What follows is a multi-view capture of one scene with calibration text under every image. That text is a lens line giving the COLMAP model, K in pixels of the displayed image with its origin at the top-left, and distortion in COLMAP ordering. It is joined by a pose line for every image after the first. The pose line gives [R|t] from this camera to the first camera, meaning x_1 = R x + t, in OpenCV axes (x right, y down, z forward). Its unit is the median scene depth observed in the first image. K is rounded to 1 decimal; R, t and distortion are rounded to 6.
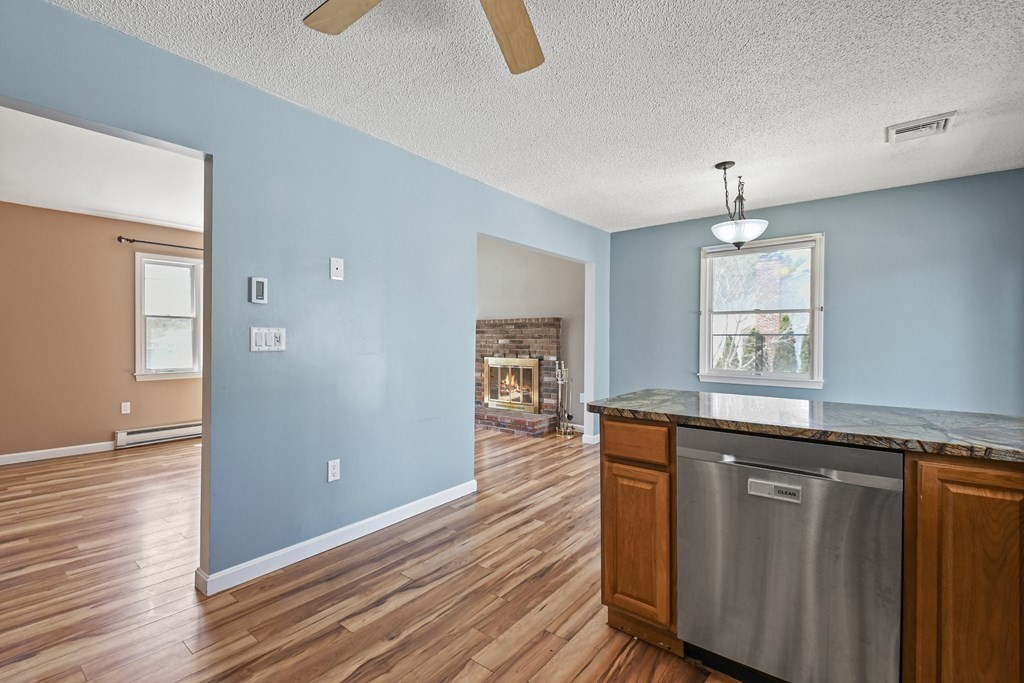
lens RADIAL K [[445.3, 0, 514.1], [0, 445.3, 341.7], [0, 0, 1]] dist [0.000586, -0.011812]
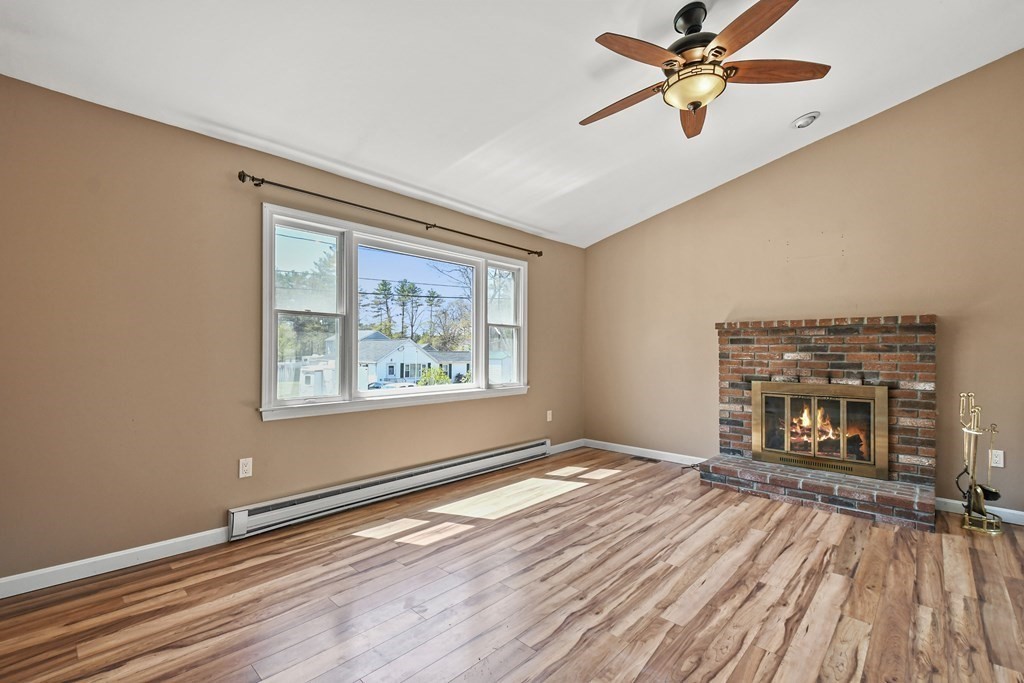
lens RADIAL K [[446.0, 0, 503.9], [0, 446.0, 347.2], [0, 0, 1]] dist [0.021866, -0.019848]
pose [[0.994501, 0.004055, -0.104653, -0.486534], [-0.005532, 0.999889, -0.013835, -0.002801], [0.104585, 0.014337, 0.994413, 0.452256]]
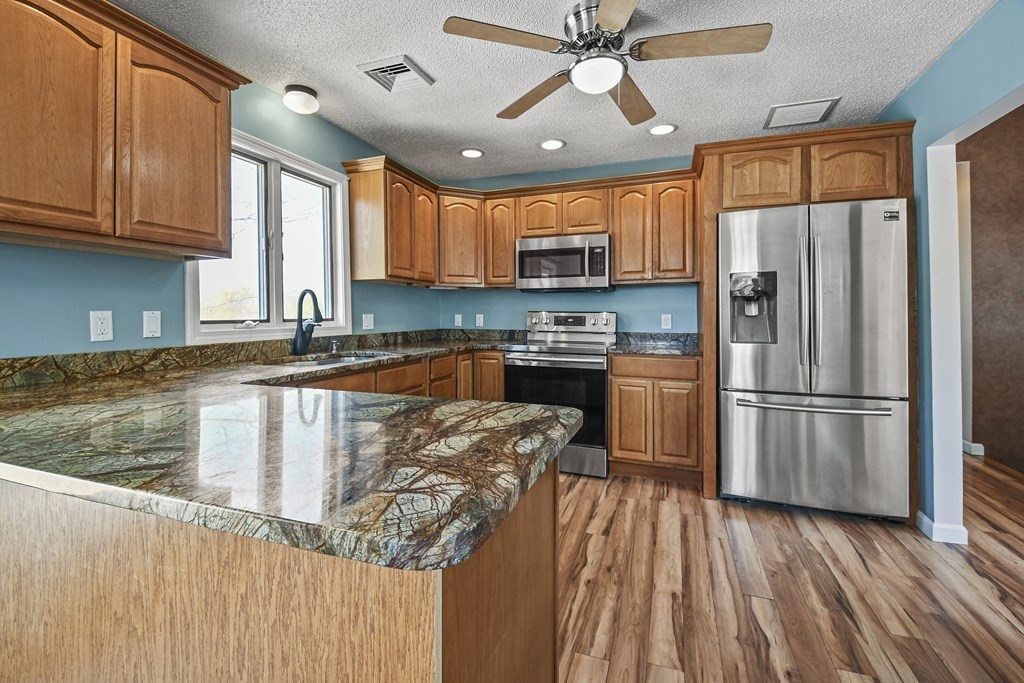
lens RADIAL K [[444.5, 0, 507.2], [0, 444.5, 315.4], [0, 0, 1]] dist [0.002057, -0.000563]
pose [[-0.954544, -0.002428, -0.298060, 0.177933], [-0.004038, 0.999980, 0.004786, 0.001076], [0.298043, 0.005772, -0.954535, 0.616792]]
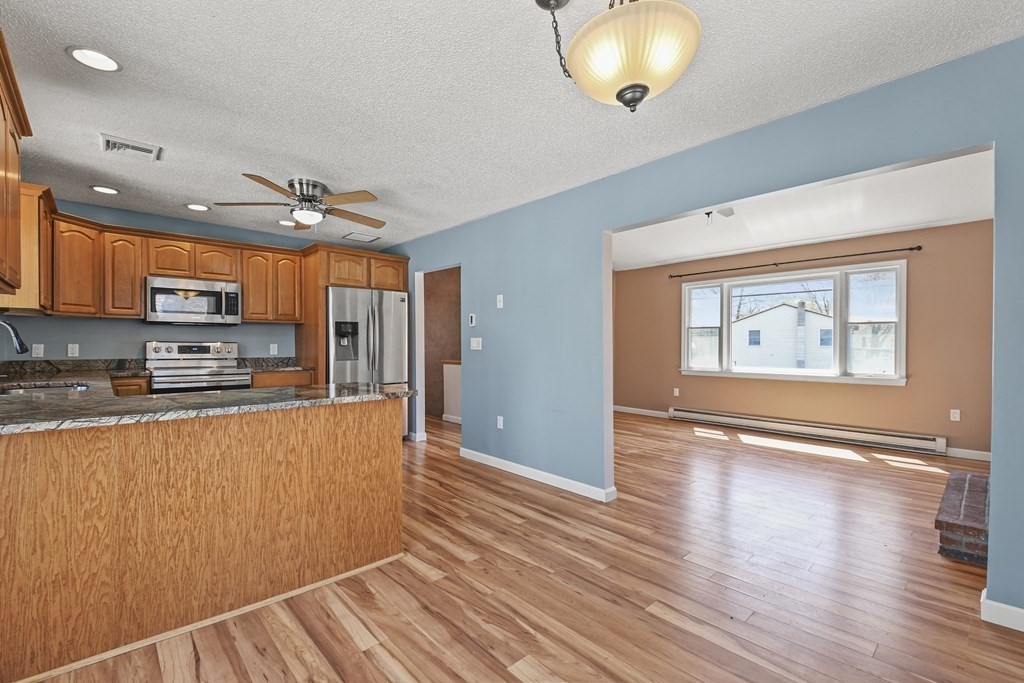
lens RADIAL K [[446.0, 0, 503.9], [0, 446.0, 347.2], [0, 0, 1]] dist [0.021866, -0.019848]
pose [[-0.176735, 0.006339, -0.984238, 0.676889], [-0.008455, 0.999933, 0.007959, -0.004236], [0.984222, 0.009729, -0.176670, 0.714738]]
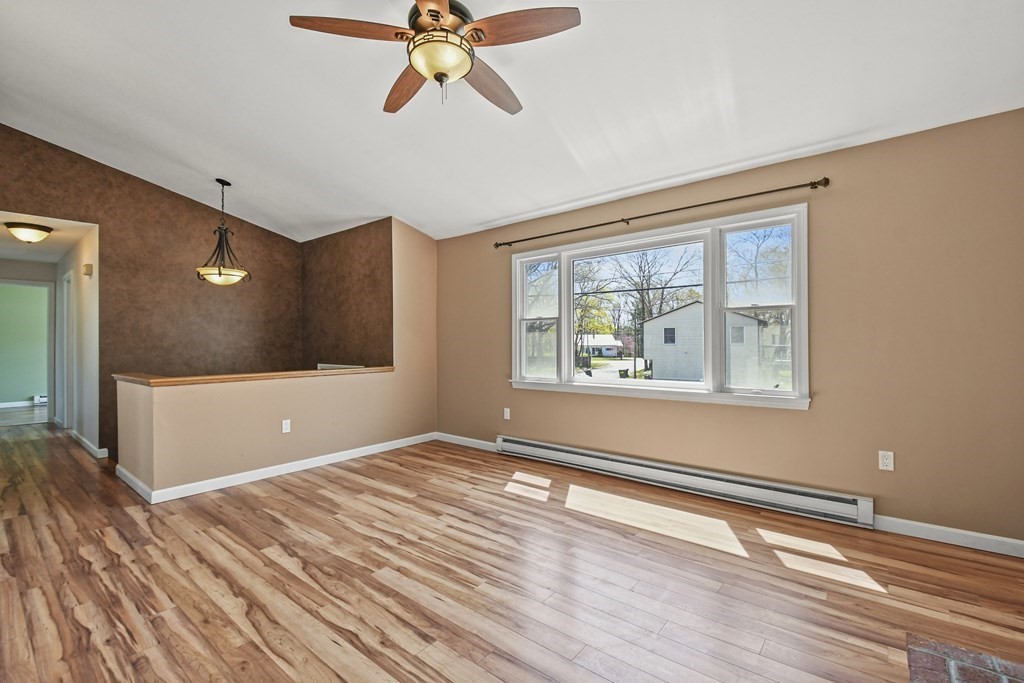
lens RADIAL K [[450.6, 0, 505.9], [0, 450.6, 340.6], [0, 0, 1]] dist [0.054659, -0.045856]
pose [[-0.037678, -0.006830, -0.999267, 0.138009], [-0.000519, 0.999977, -0.006815, -0.007393], [0.999290, 0.000262, -0.037680, 1.055087]]
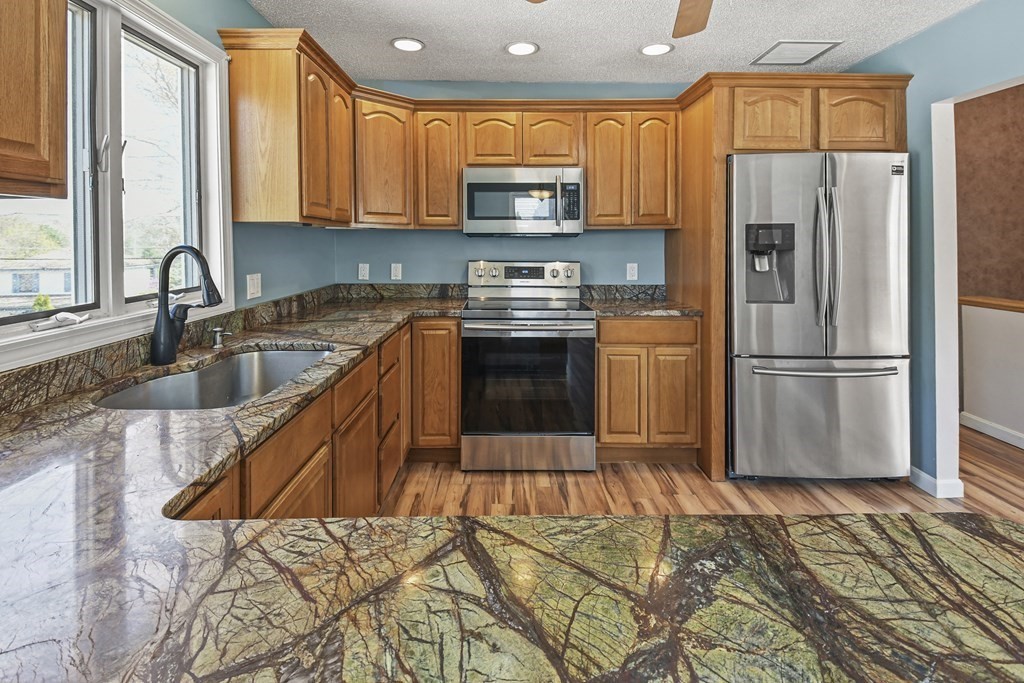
lens RADIAL K [[481.4, 0, 510.4], [0, 481.4, 247.8], [0, 0, 1]] dist [0.002854, 0.000337]
pose [[-0.783413, 0.005714, -0.621475, 0.282074], [-0.003683, 0.999897, 0.013836, -0.031904], [0.621490, 0.013128, -0.783312, 0.413264]]
